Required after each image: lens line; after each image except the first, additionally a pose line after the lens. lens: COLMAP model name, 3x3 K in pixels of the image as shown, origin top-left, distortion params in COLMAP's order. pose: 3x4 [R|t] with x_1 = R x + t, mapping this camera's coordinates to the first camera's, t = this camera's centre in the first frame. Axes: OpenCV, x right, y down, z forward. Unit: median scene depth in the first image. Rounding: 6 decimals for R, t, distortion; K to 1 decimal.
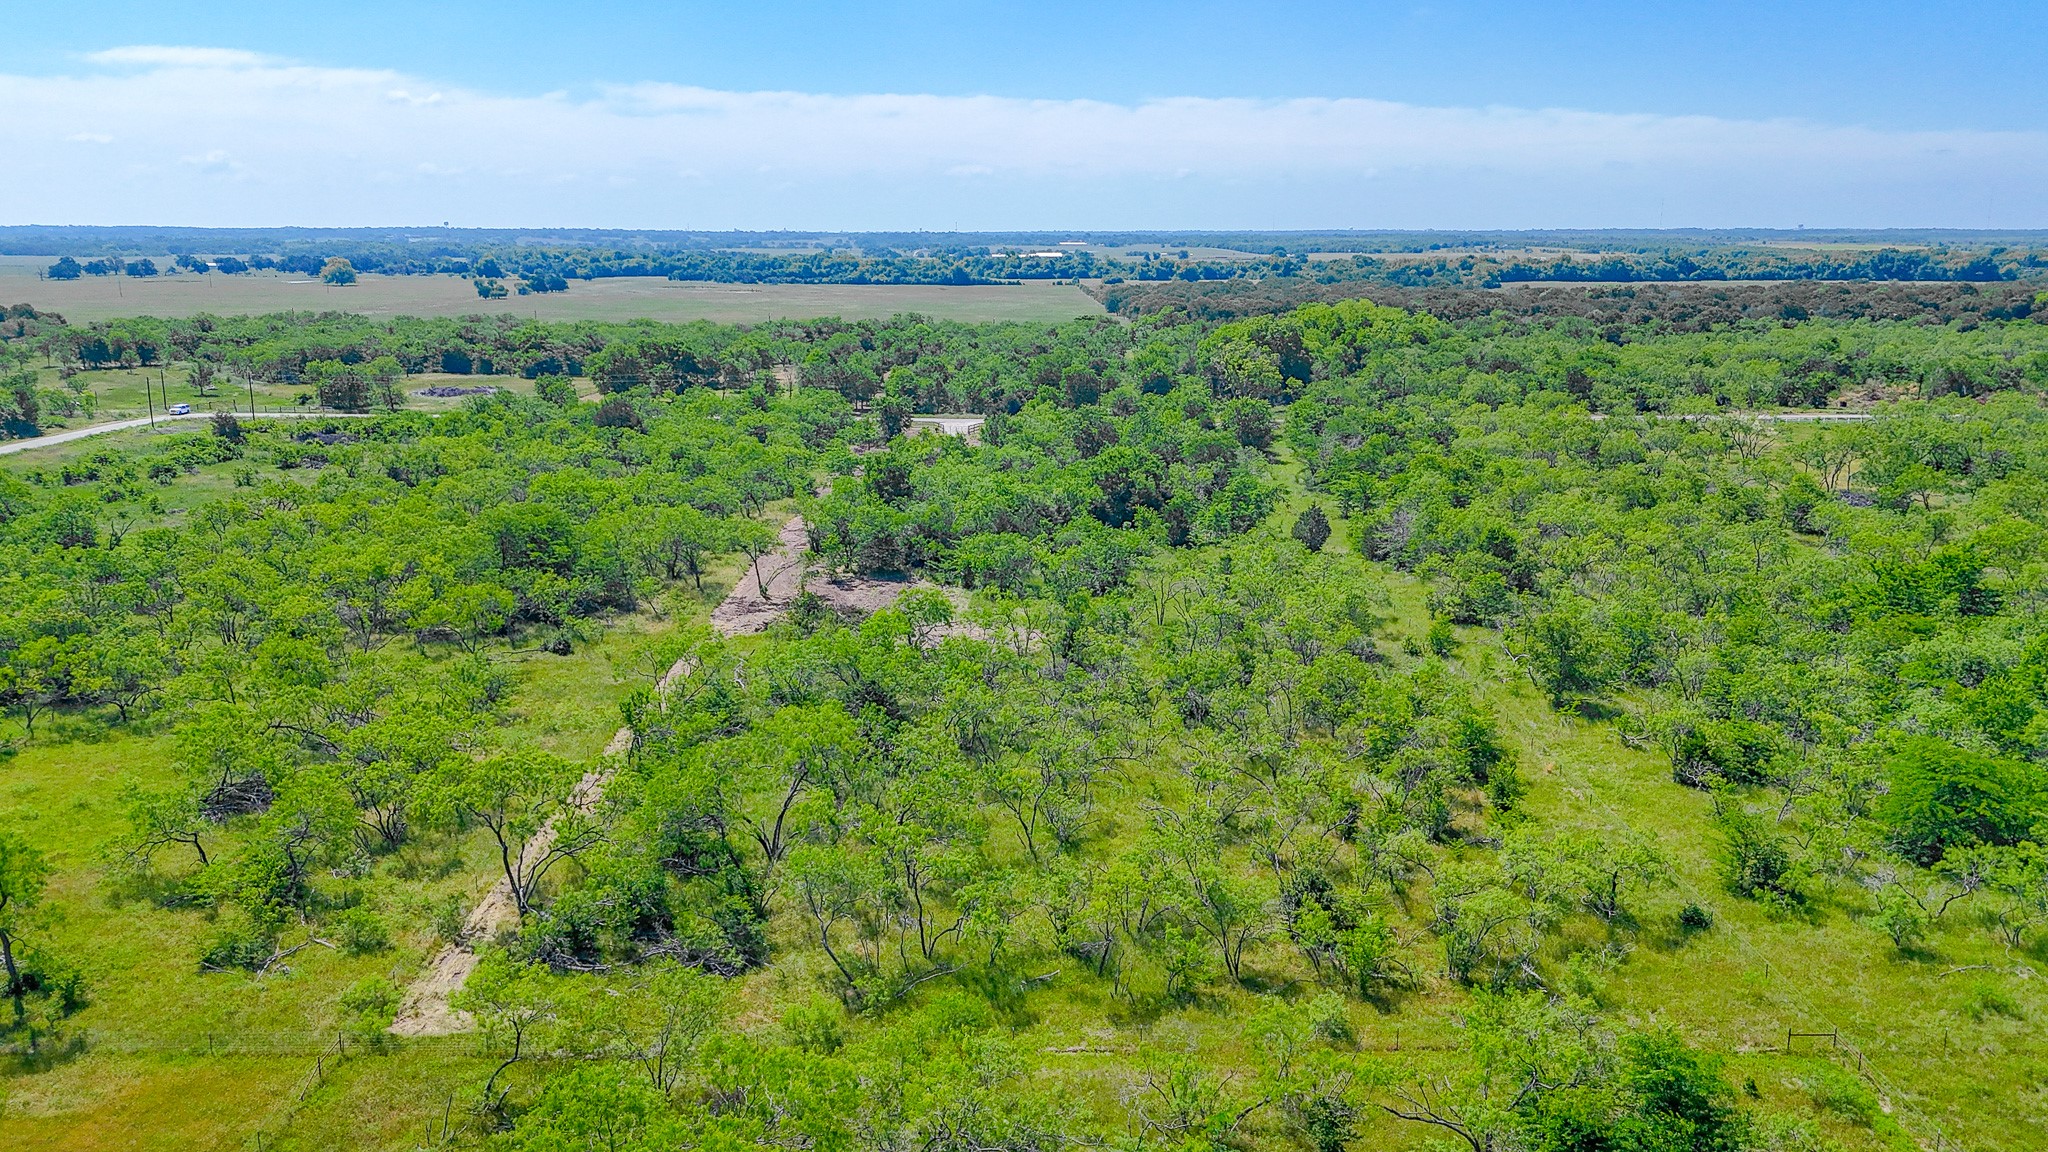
lens RADIAL K [[1518.3, 0, 1016.4], [0, 1518.3, 568.5], [0, 0, 1]] dist [0.062856, -0.056383]
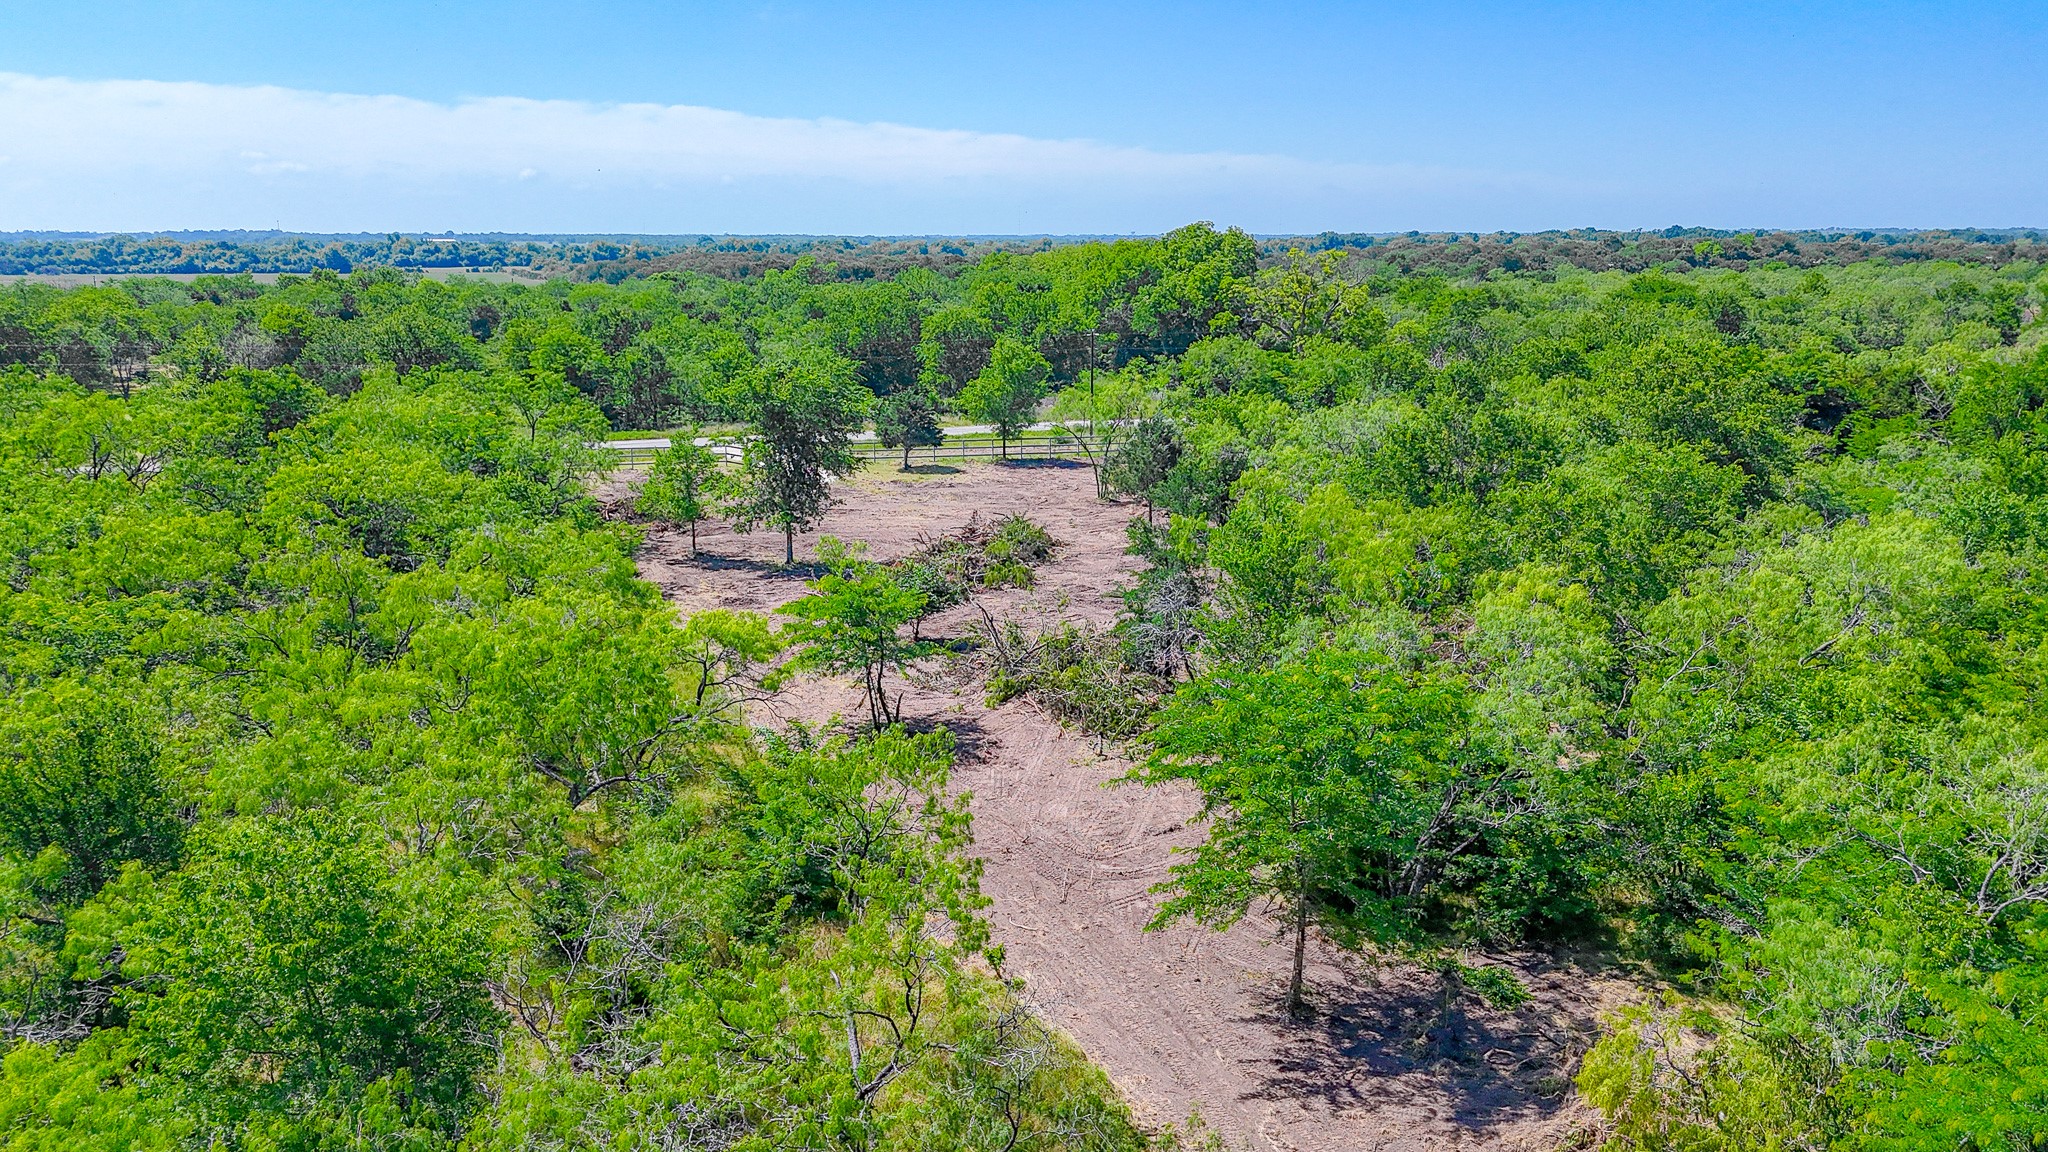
lens RADIAL K [[1518.3, 0, 1029.2], [0, 1518.3, 583.1], [0, 0, 1]] dist [0.062856, -0.056383]
pose [[0.913154, -0.092028, 0.397091, -0.287916], [0.090591, 0.995636, 0.022419, -0.105209], [-0.397421, 0.015501, 0.917505, 1.018633]]
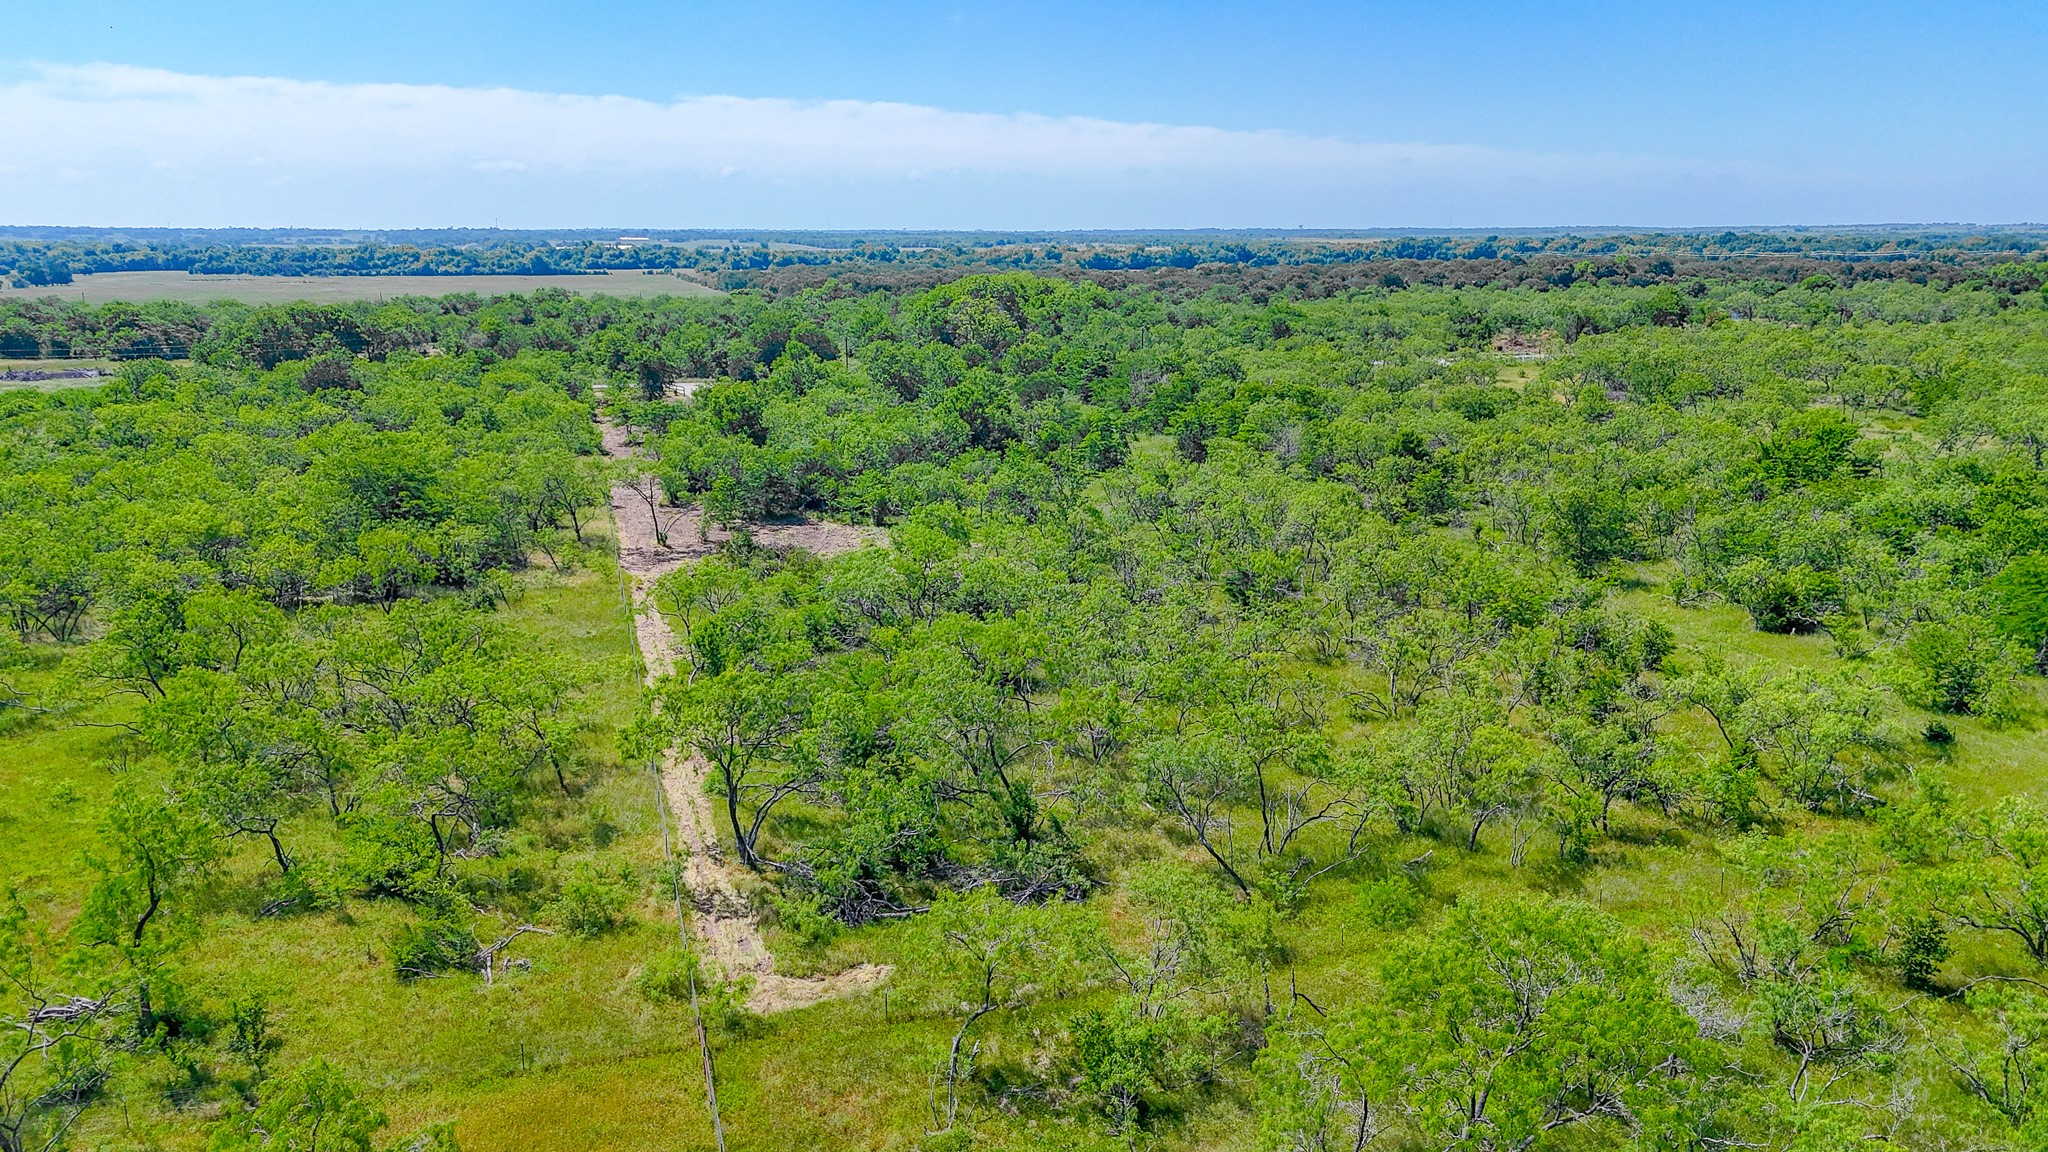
lens RADIAL K [[1518.3, 0, 1019.7], [0, 1518.3, 570.6], [0, 0, 1]] dist [0.062856, -0.056383]
pose [[0.958132, -0.065178, 0.278811, -0.202431], [0.064993, 0.997836, 0.009916, 0.035027], [-0.278854, 0.008620, 0.960295, 0.095759]]
